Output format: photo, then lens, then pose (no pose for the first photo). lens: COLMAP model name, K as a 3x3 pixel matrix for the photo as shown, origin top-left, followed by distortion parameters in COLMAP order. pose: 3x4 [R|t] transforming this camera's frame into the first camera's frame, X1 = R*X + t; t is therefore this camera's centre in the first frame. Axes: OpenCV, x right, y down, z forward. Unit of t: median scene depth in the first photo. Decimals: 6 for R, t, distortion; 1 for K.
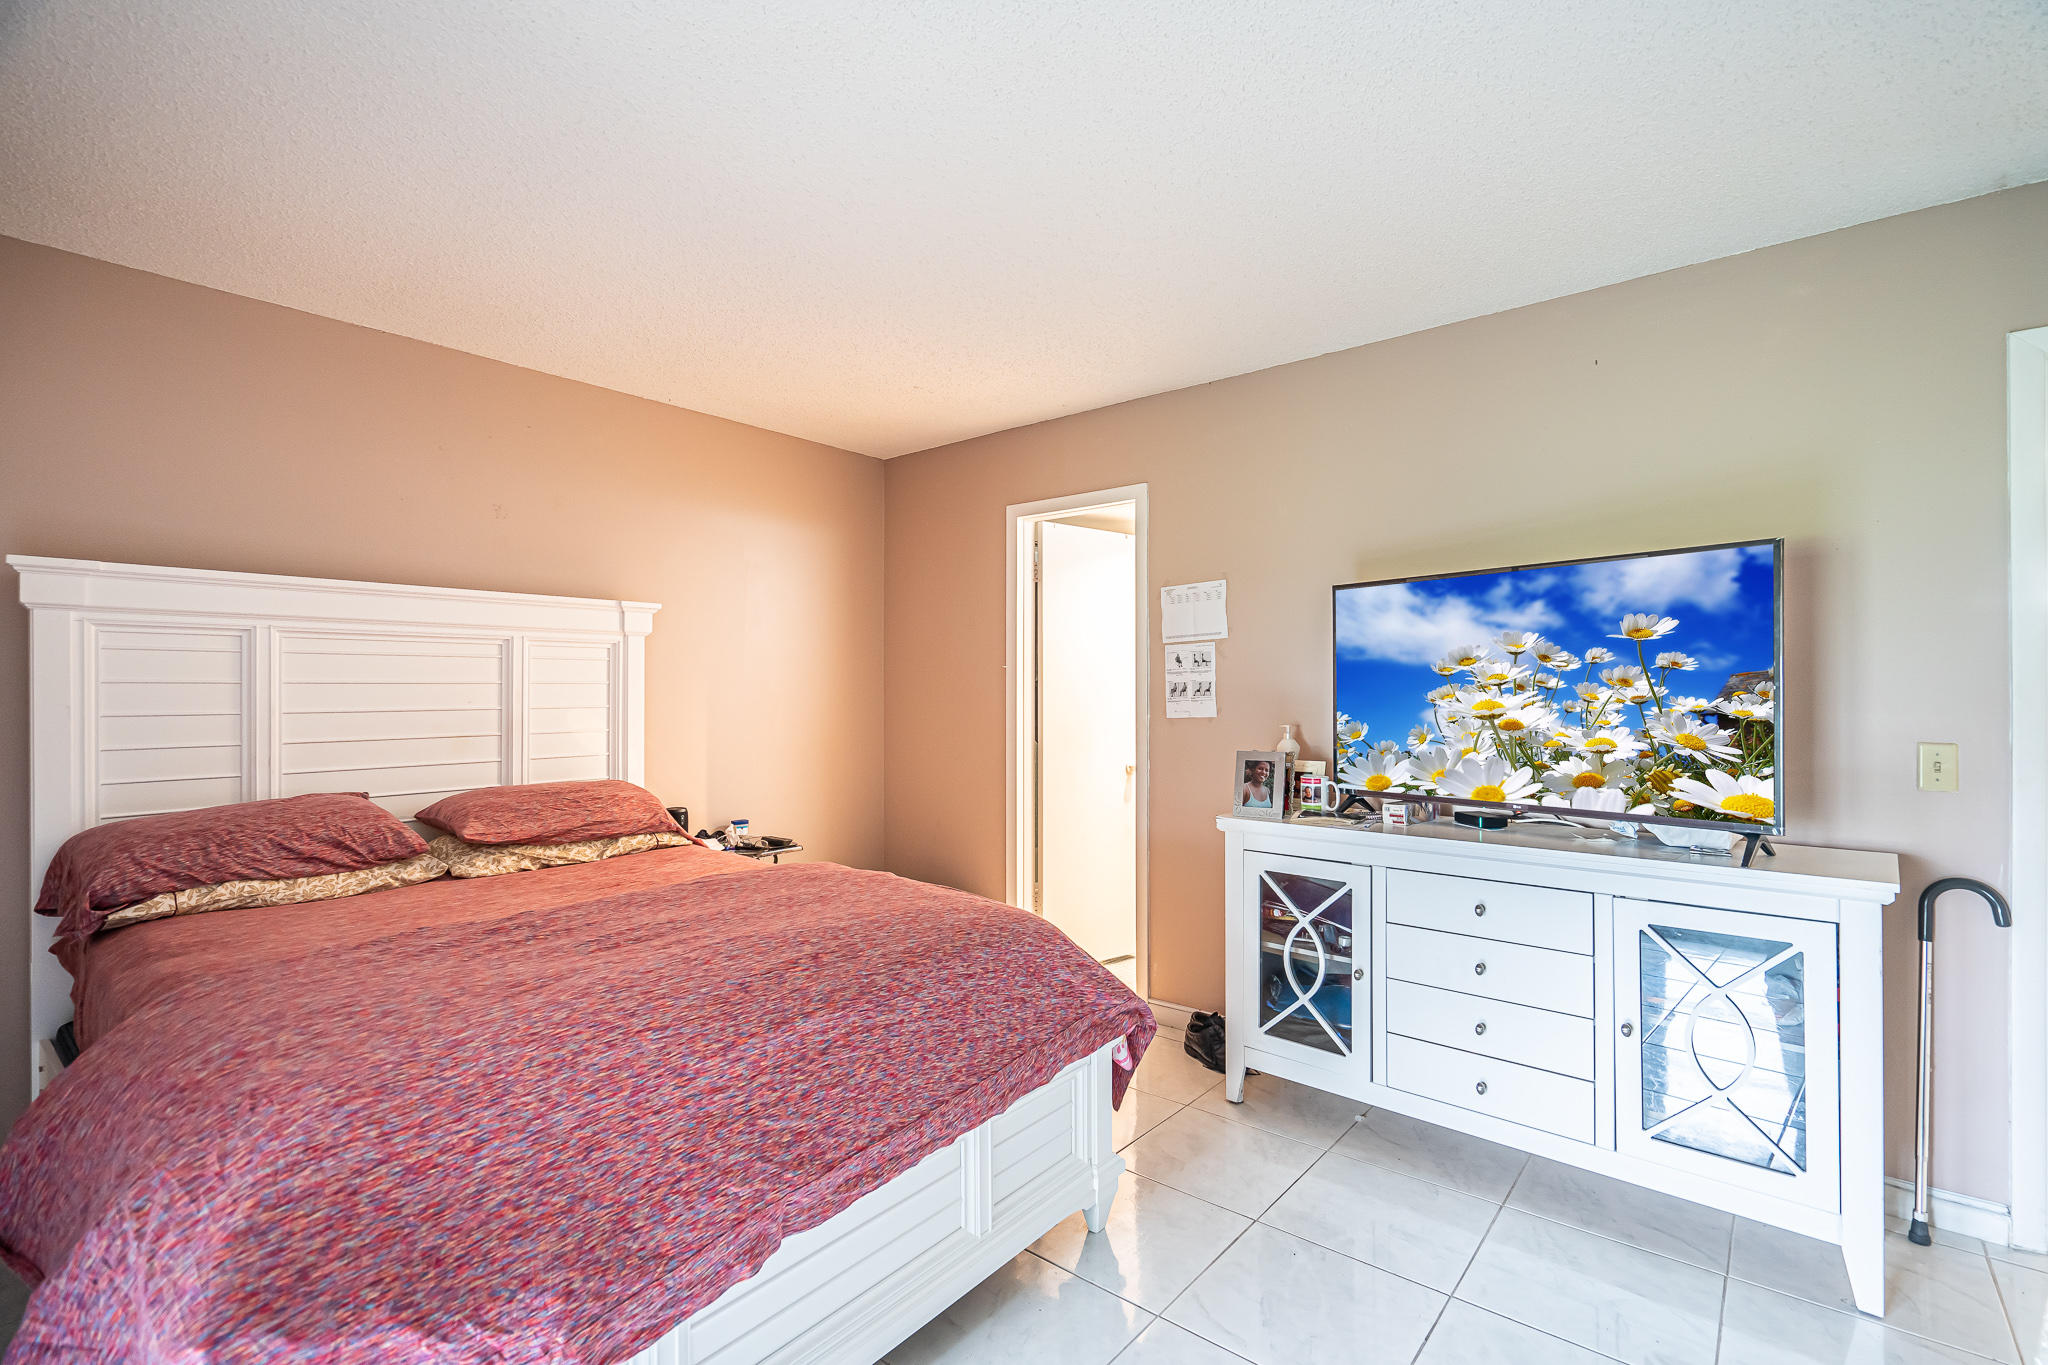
lens RADIAL K [[933.4, 0, 1027.2], [0, 933.4, 687.3], [0, 0, 1]] dist [-0.002236, -0.000236]
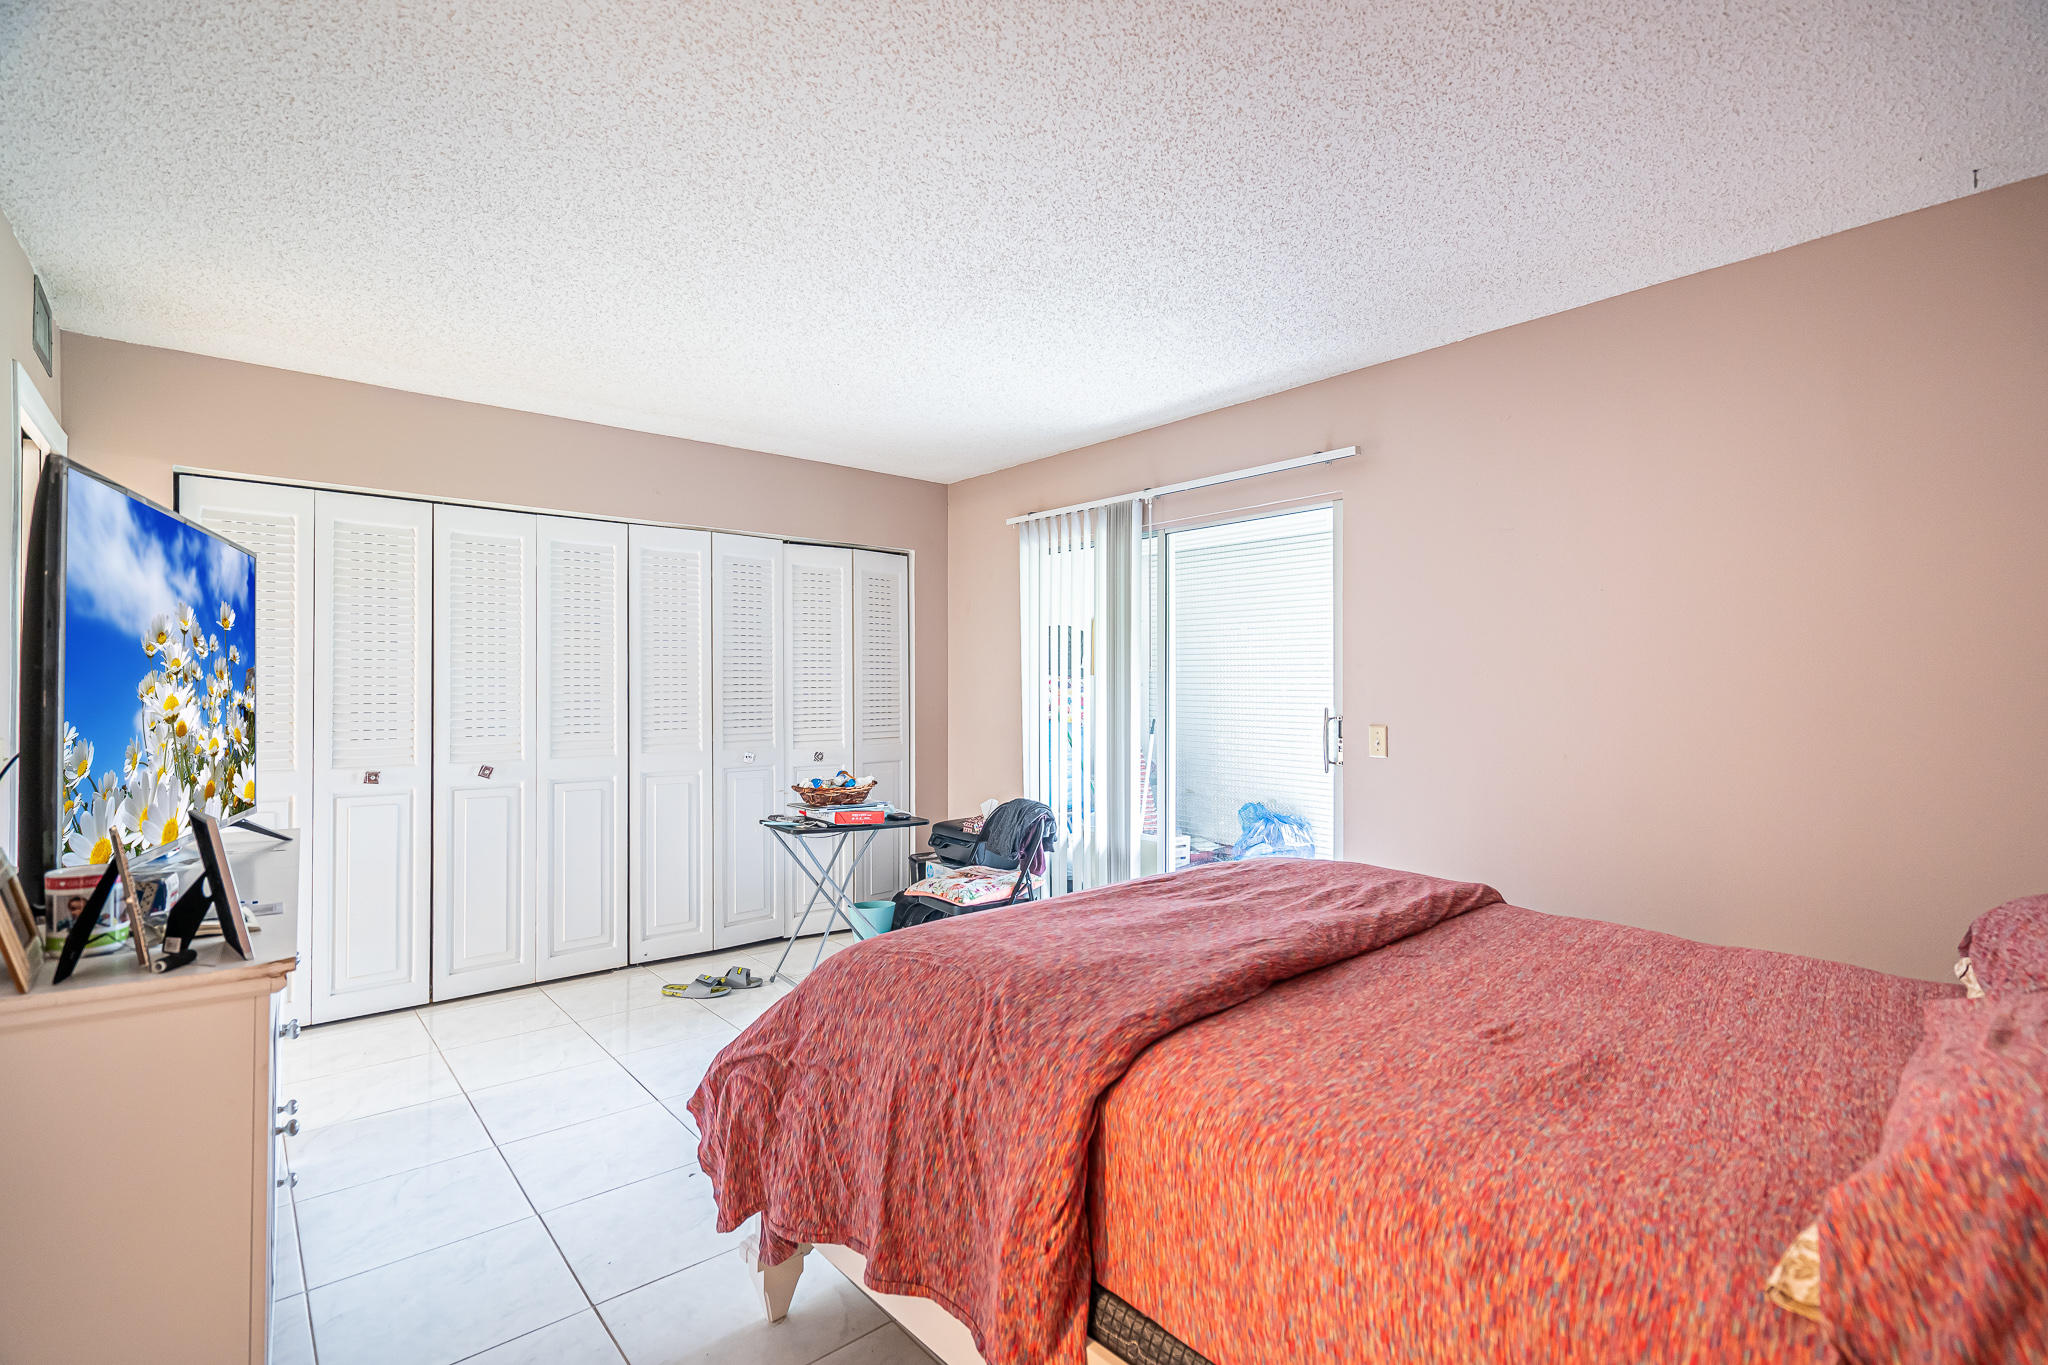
lens RADIAL K [[933.4, 0, 1020.9], [0, 933.4, 687.2], [0, 0, 1]] dist [-0.002236, -0.000236]
pose [[-0.986920, 0.003130, 0.161180, -0.232477], [0.001164, 0.999924, -0.012291, 0.016333], [-0.161206, -0.011942, -0.986848, 1.516116]]
